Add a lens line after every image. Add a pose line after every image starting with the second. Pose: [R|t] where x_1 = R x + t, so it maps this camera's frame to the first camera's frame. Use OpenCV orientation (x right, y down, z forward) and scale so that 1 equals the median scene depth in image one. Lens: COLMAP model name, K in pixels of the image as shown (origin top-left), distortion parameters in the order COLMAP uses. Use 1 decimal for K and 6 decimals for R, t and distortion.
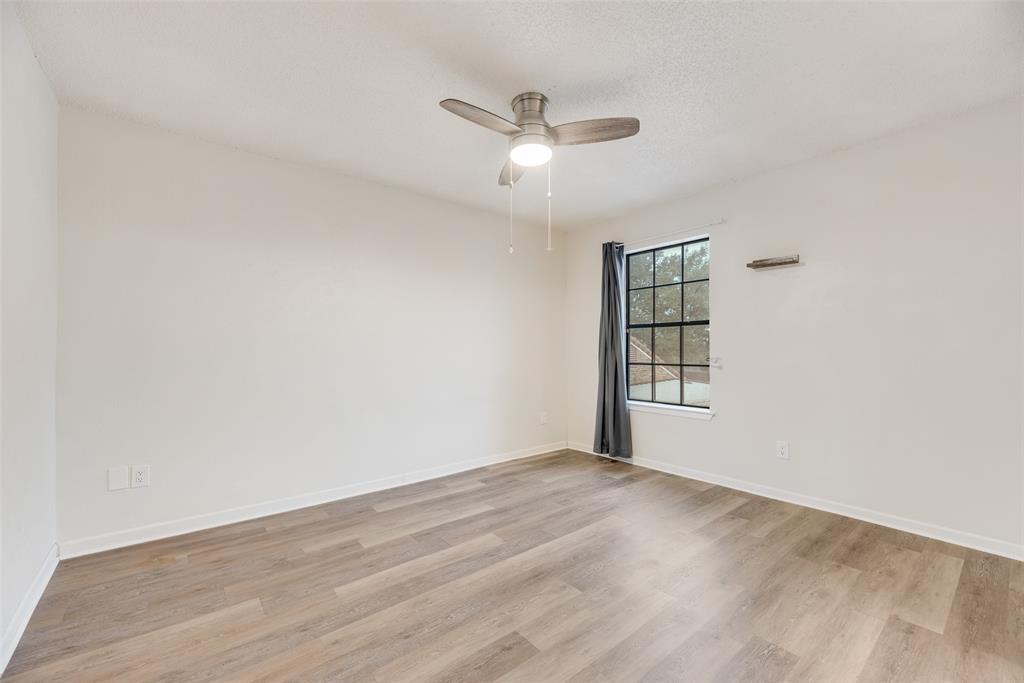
lens RADIAL K [[410.8, 0, 510.1], [0, 410.8, 345.8], [0, 0, 1]] dist [-0.001917, -0.000655]
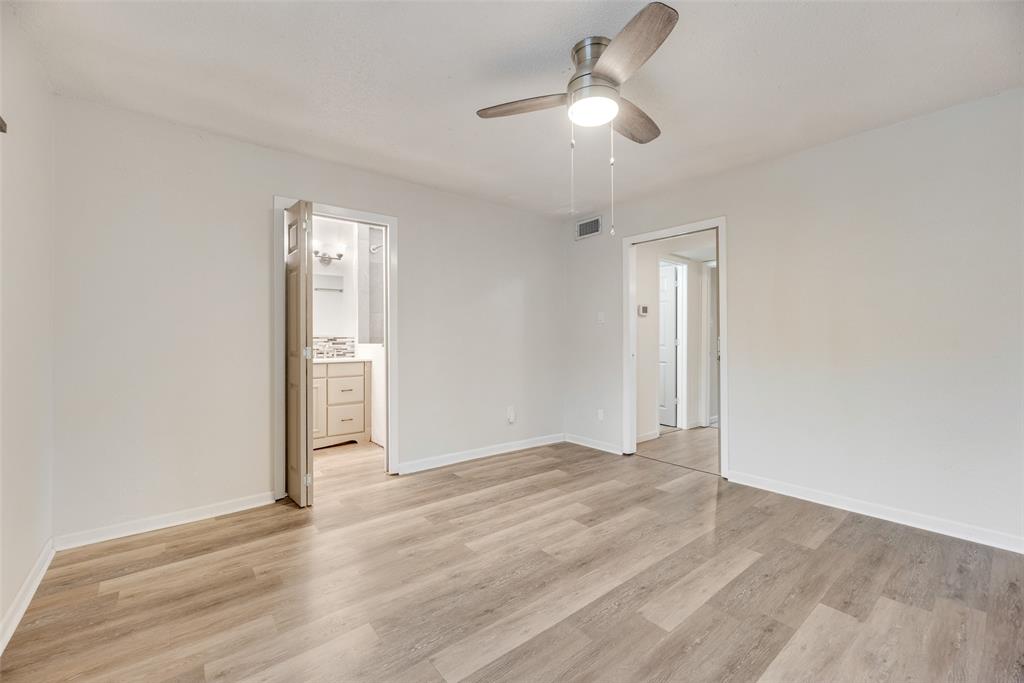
lens RADIAL K [[410.8, 0, 510.1], [0, 410.8, 345.8], [0, 0, 1]] dist [-0.001917, -0.000655]
pose [[-0.999994, 0.003358, -0.000975, 0.233731], [0.003355, 0.999991, 0.002562, 0.016732], [0.000984, 0.002559, -0.999996, 1.912176]]
